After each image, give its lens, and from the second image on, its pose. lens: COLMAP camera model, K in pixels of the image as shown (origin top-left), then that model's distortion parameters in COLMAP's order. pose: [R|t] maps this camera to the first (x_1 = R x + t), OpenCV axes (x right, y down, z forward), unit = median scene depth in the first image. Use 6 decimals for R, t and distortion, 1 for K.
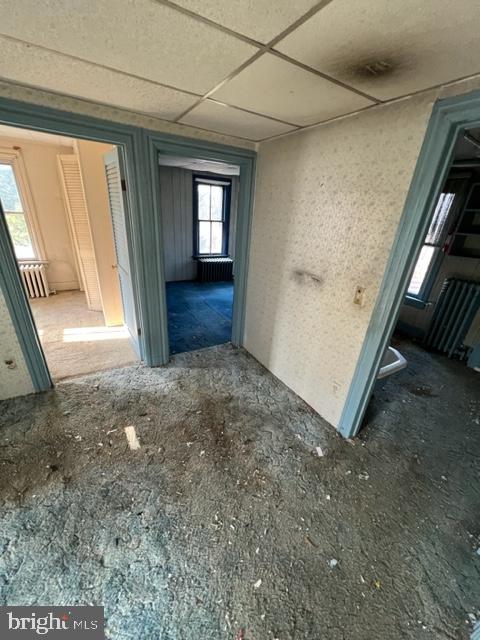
lens RADIAL K [[254.2, 0, 241.0], [0, 254.2, 319.3], [0, 0, 1]] dist [-0.002118, -0.000161]
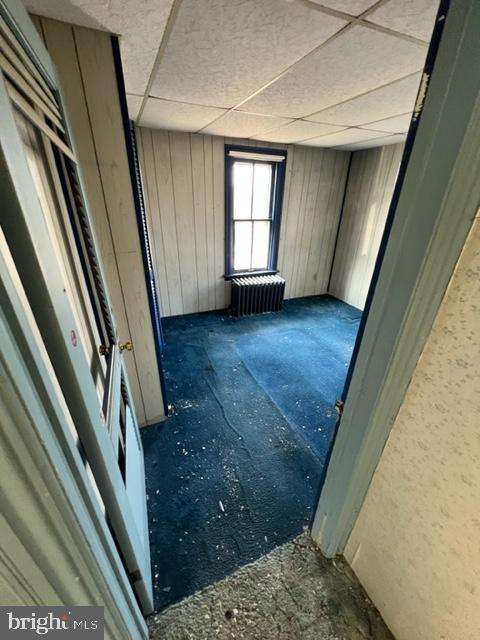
lens RADIAL K [[254.2, 0, 237.9], [0, 254.2, 322.3], [0, 0, 1]] dist [-0.002118, -0.000161]
pose [[0.989771, 0.017303, -0.141611, -0.059794], [-0.012162, 0.999238, 0.037090, -0.154080], [0.142145, -0.034988, 0.989227, 0.352626]]
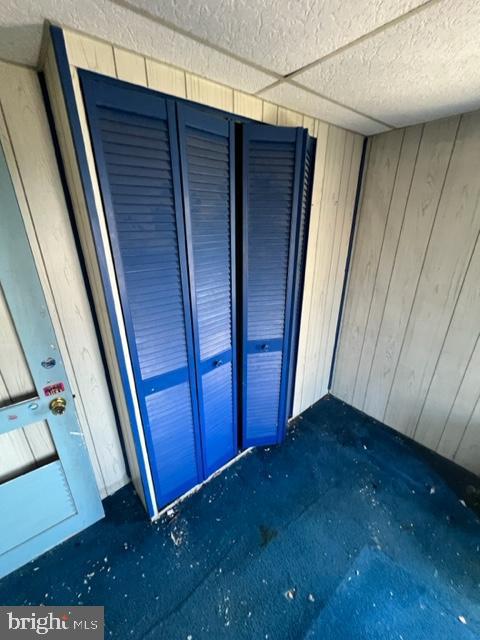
lens RADIAL K [[254.2, 0, 240.8], [0, 254.2, 321.0], [0, 0, 1]] dist [-0.002118, -0.000161]
pose [[0.142287, 0.315787, -0.938101, -0.003798], [-0.388637, 0.889459, 0.240466, -0.300584], [0.910338, 0.330365, 0.249285, 0.643444]]
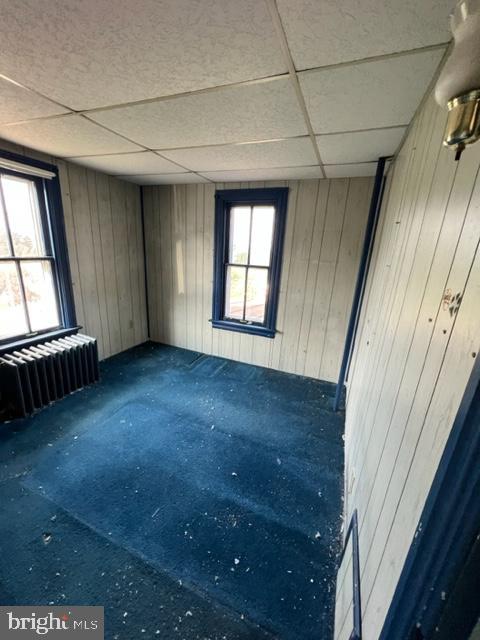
lens RADIAL K [[254.2, 0, 237.7], [0, 254.2, 321.1], [0, 0, 1]] dist [-0.002118, -0.000161]
pose [[0.802848, -0.187740, 0.565853, -0.083745], [0.238014, 0.971138, -0.015494, -0.202935], [-0.546612, 0.147120, 0.824361, 0.492064]]
